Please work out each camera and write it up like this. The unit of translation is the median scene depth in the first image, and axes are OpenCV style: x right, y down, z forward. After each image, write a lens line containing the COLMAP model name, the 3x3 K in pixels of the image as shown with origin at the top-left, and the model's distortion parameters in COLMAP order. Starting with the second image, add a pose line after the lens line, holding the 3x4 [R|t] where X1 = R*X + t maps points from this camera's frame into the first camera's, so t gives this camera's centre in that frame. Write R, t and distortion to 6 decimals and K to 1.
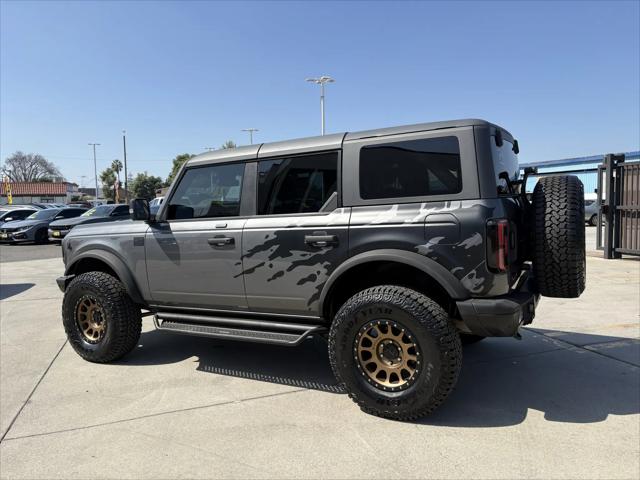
lens RADIAL K [[486.1, 0, 319.0], [0, 486.1, 237.0], [0, 0, 1]] dist [0.057697, -0.064079]
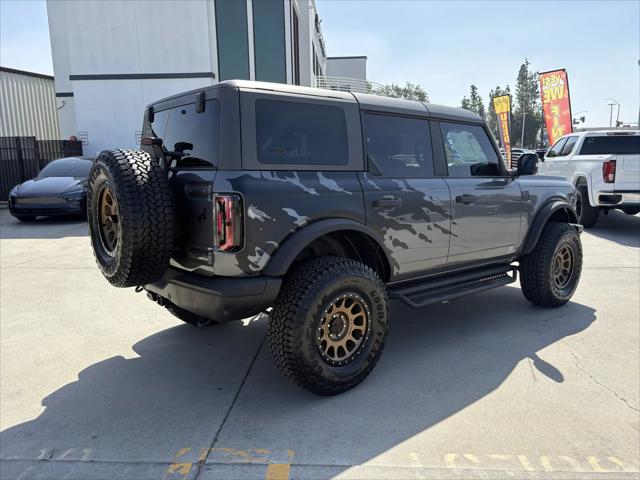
lens RADIAL K [[486.1, 0, 320.7], [0, 486.1, 241.4], [0, 0, 1]] dist [0.057697, -0.064079]
pose [[-0.365882, 0.183607, -0.912370, 1.140242], [-0.045343, 0.975665, 0.214528, -0.161114], [0.929556, 0.119861, -0.348653, 1.580207]]
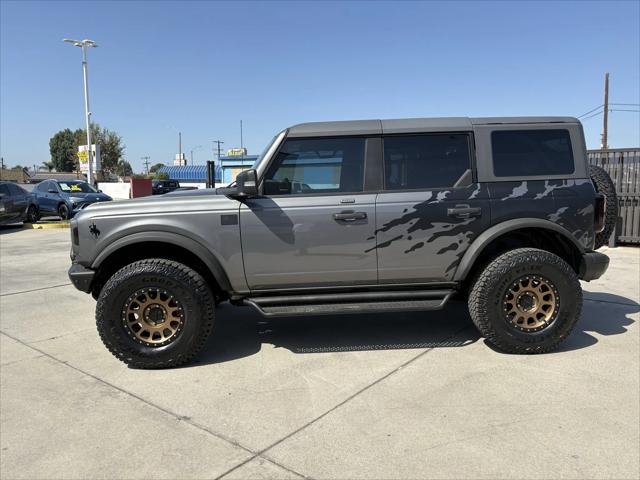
lens RADIAL K [[486.1, 0, 319.0], [0, 486.1, 244.9], [0, 0, 1]] dist [0.057697, -0.064079]
pose [[0.839947, -0.044795, 0.540816, -0.839703], [0.022730, 0.998617, 0.047411, 0.019290], [-0.542192, -0.027530, 0.839803, 0.217910]]
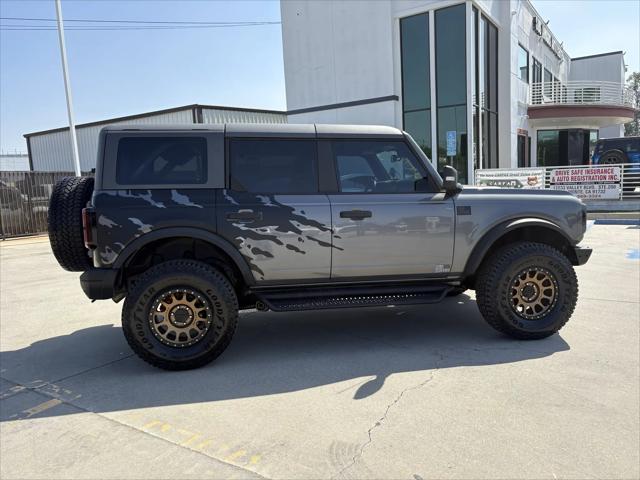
lens RADIAL K [[486.1, 0, 322.5], [0, 486.1, 240.6], [0, 0, 1]] dist [0.057697, -0.064079]
pose [[-0.778159, 0.129783, -0.614512, 0.763721], [0.014524, 0.981874, 0.188977, -0.185350], [0.627899, 0.138129, -0.765939, 2.297217]]
